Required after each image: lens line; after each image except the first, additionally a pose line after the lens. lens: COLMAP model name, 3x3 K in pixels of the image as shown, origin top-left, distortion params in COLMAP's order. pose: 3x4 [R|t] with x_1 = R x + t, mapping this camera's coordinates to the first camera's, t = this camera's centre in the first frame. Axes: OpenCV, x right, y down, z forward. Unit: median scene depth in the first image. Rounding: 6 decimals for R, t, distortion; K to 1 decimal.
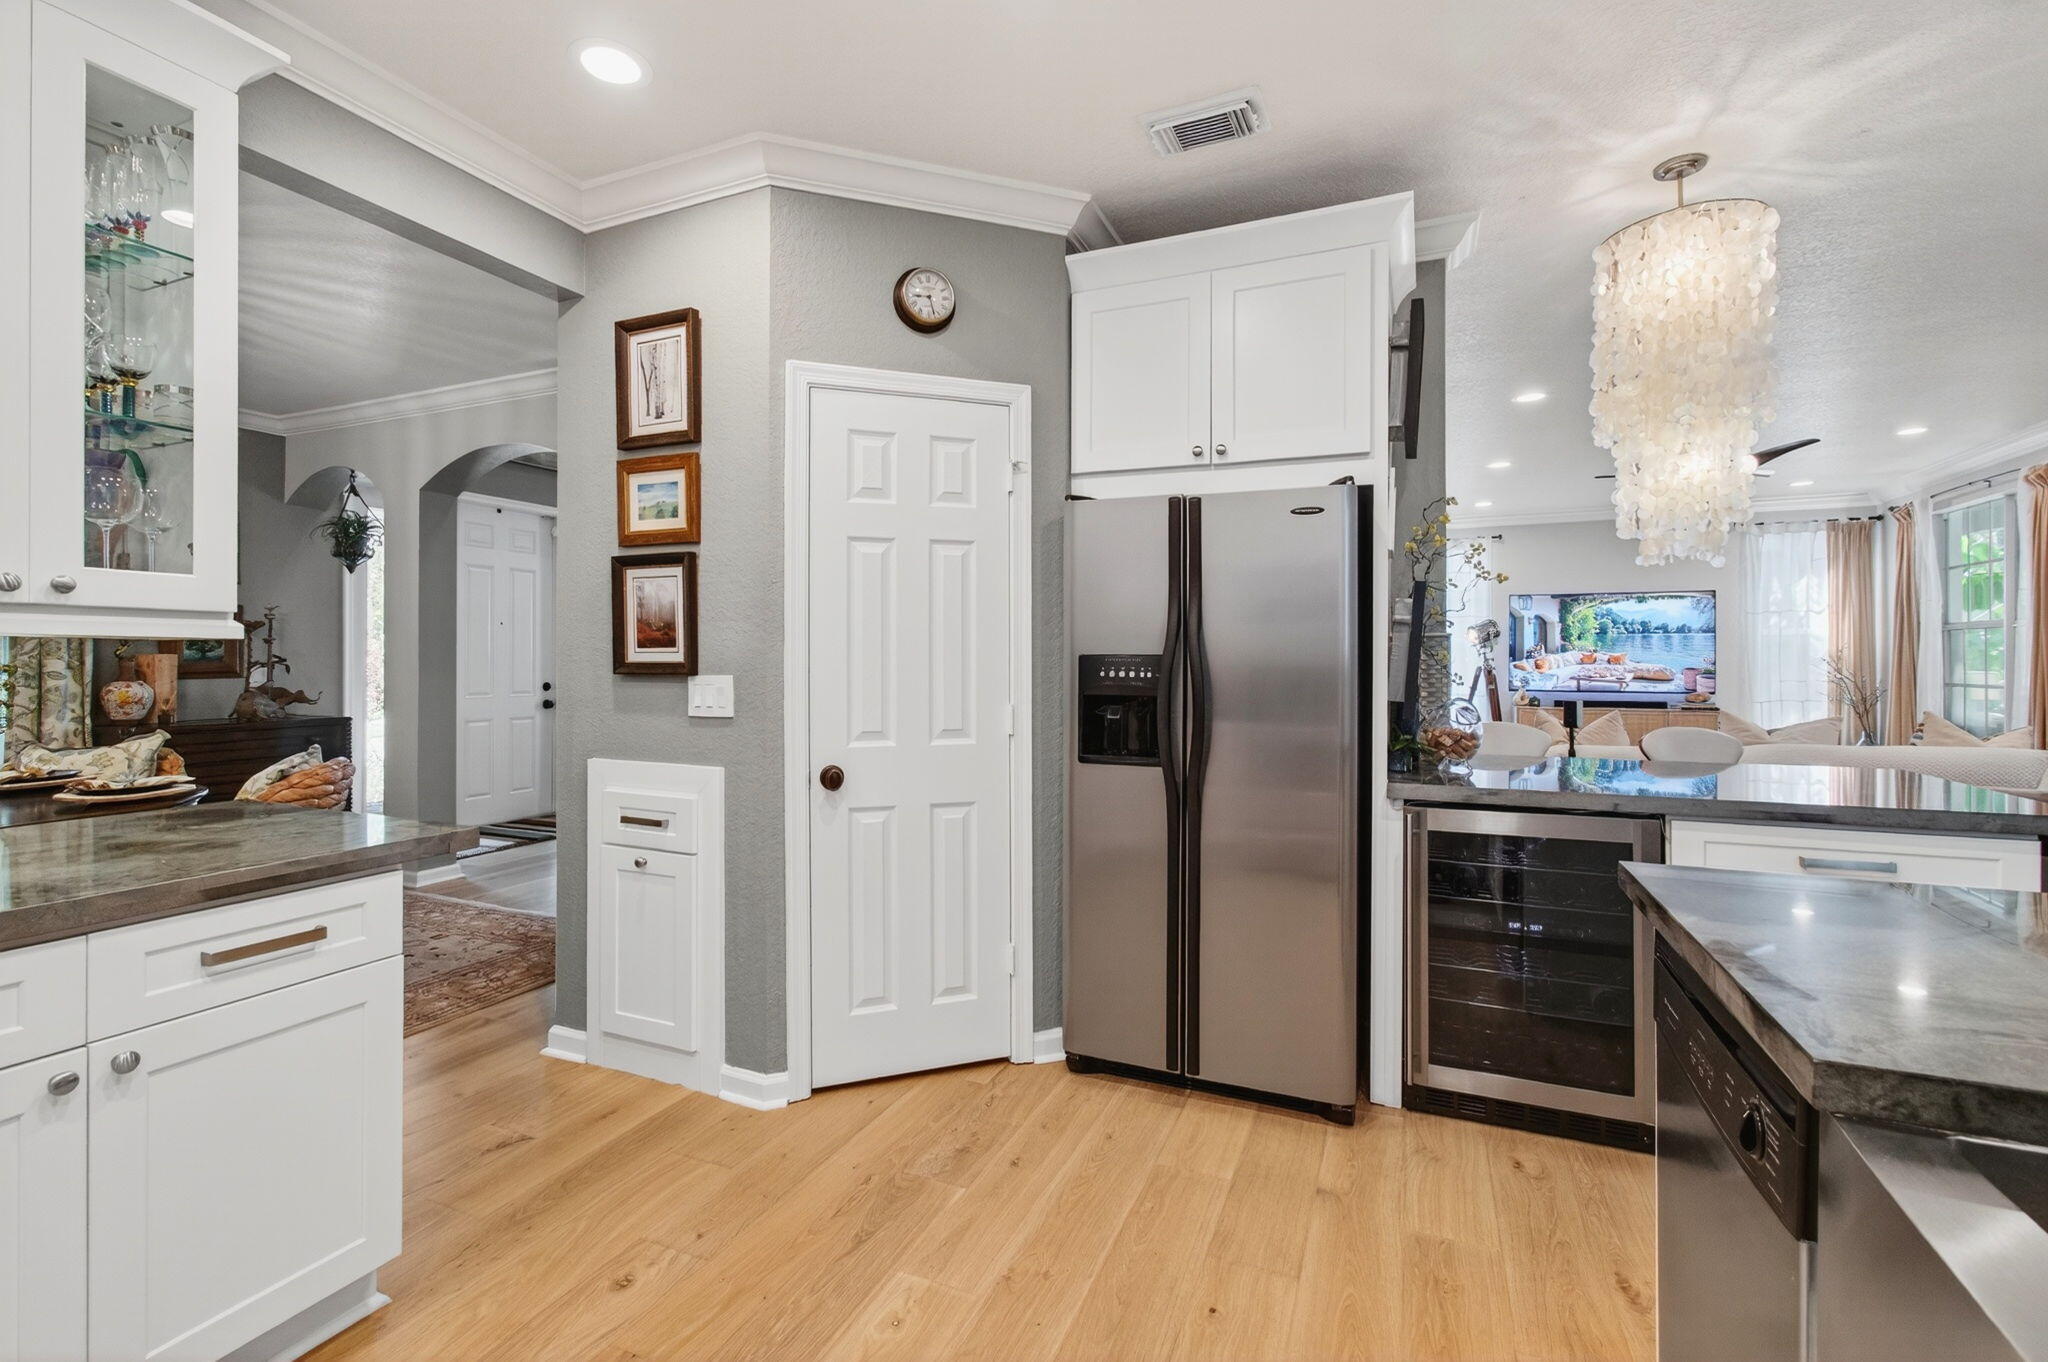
lens RADIAL K [[898.9, 0, 1020.9], [0, 898.9, 665.8], [0, 0, 1]] dist [-0.017688, 0.000382]
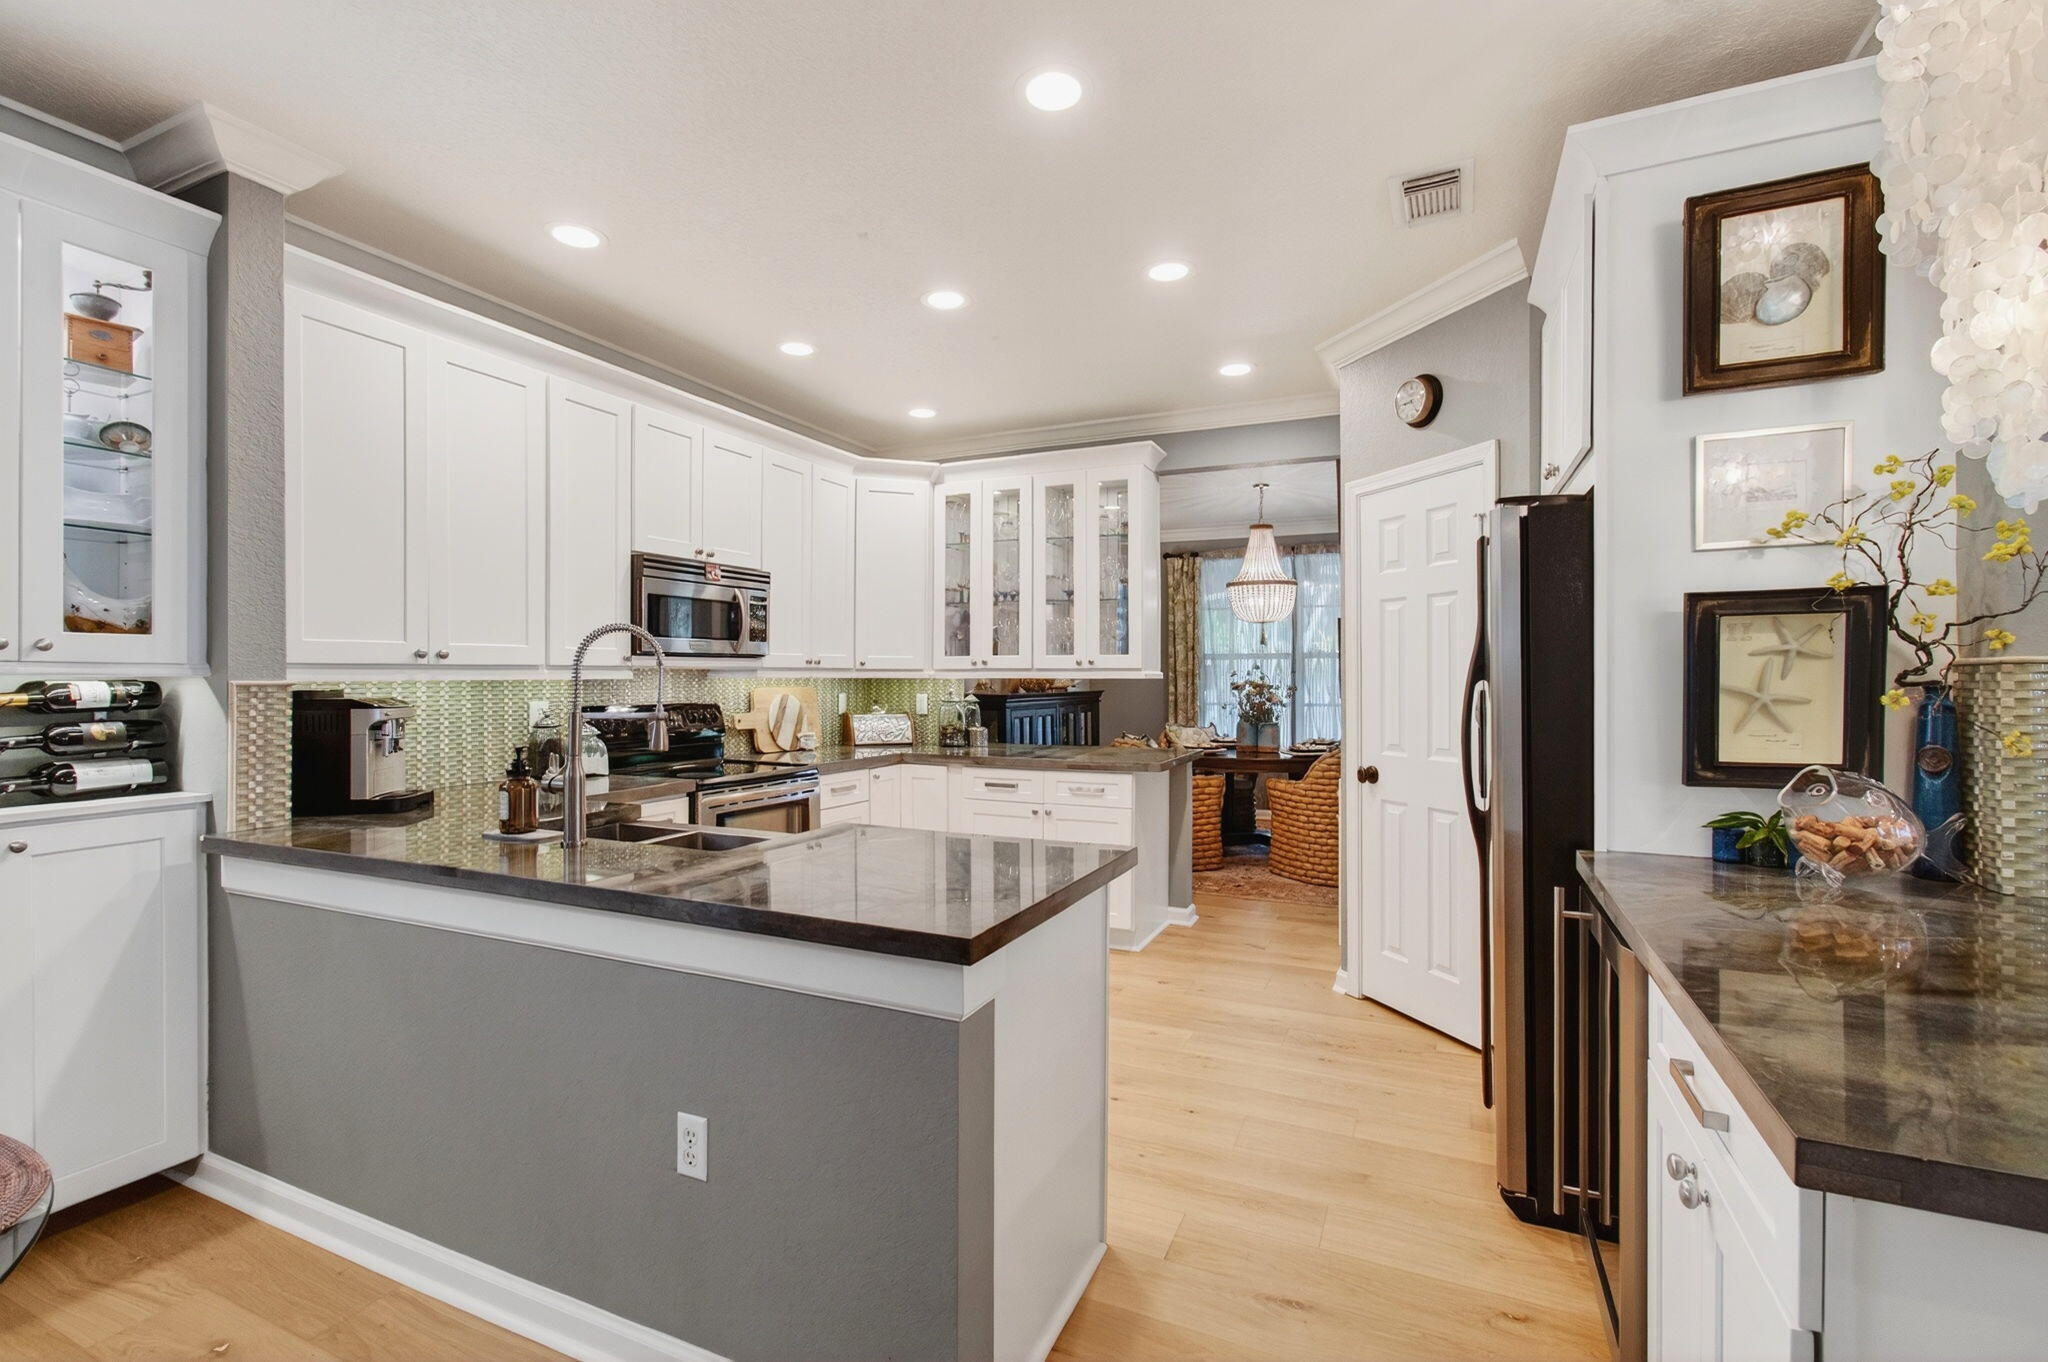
lens RADIAL K [[927.5, 0, 1024.0], [0, 927.5, 681.0], [0, 0, 1]] dist [0.000123, 0.000120]
pose [[-0.004959, 0.003495, -0.999982, 1.237425], [-0.005089, 0.999981, 0.003520, -0.022414], [0.999975, 0.005106, -0.004942, 0.477876]]
